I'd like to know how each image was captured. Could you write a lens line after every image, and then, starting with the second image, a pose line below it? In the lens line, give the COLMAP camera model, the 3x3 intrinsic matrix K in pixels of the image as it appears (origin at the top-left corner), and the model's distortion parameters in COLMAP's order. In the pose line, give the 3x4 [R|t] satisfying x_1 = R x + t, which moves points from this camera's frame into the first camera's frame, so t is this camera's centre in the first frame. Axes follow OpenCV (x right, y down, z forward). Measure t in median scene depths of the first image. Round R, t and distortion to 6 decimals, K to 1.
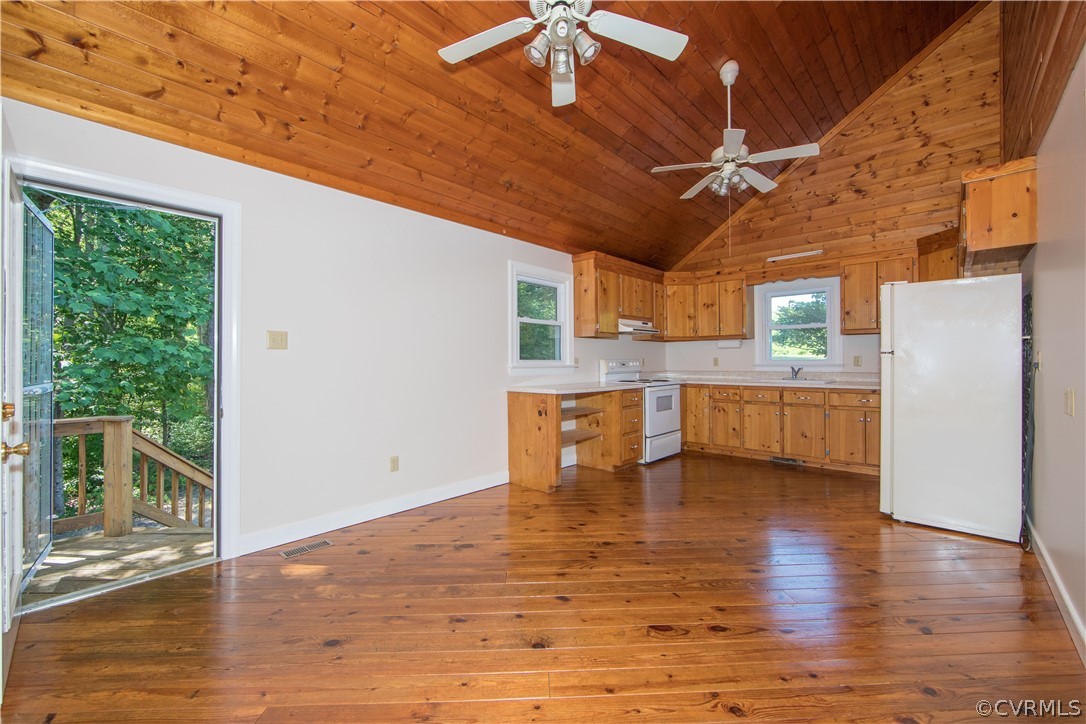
lens RADIAL K [[442.6, 0, 557.1], [0, 442.6, 358.3], [0, 0, 1]] dist [-0.005561, 0.000792]
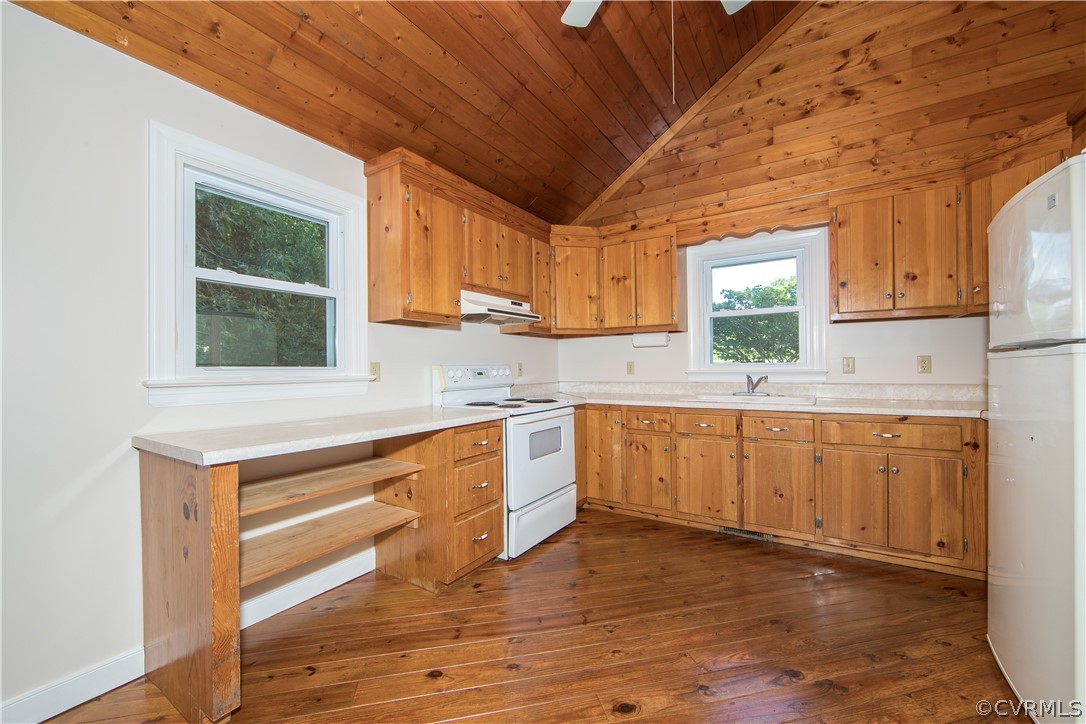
lens RADIAL K [[433.4, 0, 548.6], [0, 433.4, 365.1], [0, 0, 1]] dist [-0.009761, 0.001688]
pose [[0.985014, -0.006147, 0.172368, 0.157744], [0.006031, 0.999981, 0.001197, 0.002872], [-0.172372, -0.000139, 0.985032, 0.474750]]
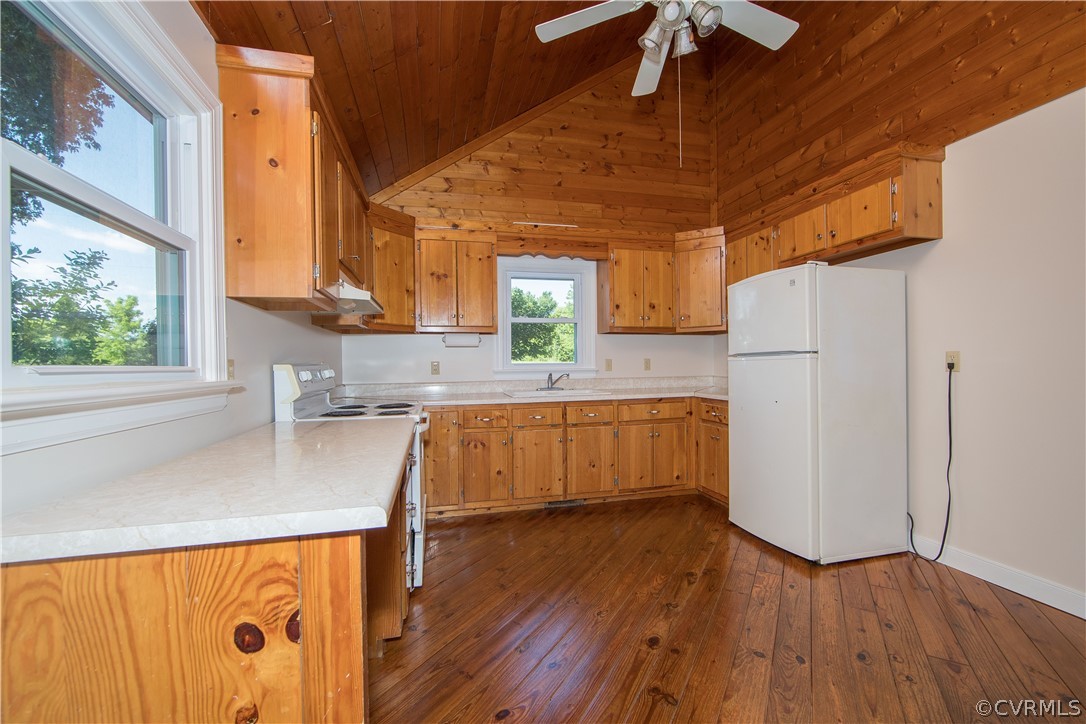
lens RADIAL K [[442.6, 0, 550.1], [0, 442.6, 364.8], [0, 0, 1]] dist [-0.005561, 0.000792]
pose [[0.549529, -0.004811, 0.835461, -0.101325], [0.004727, 0.999985, 0.002650, 0.003081], [-0.835461, 0.002493, 0.549544, 0.624386]]
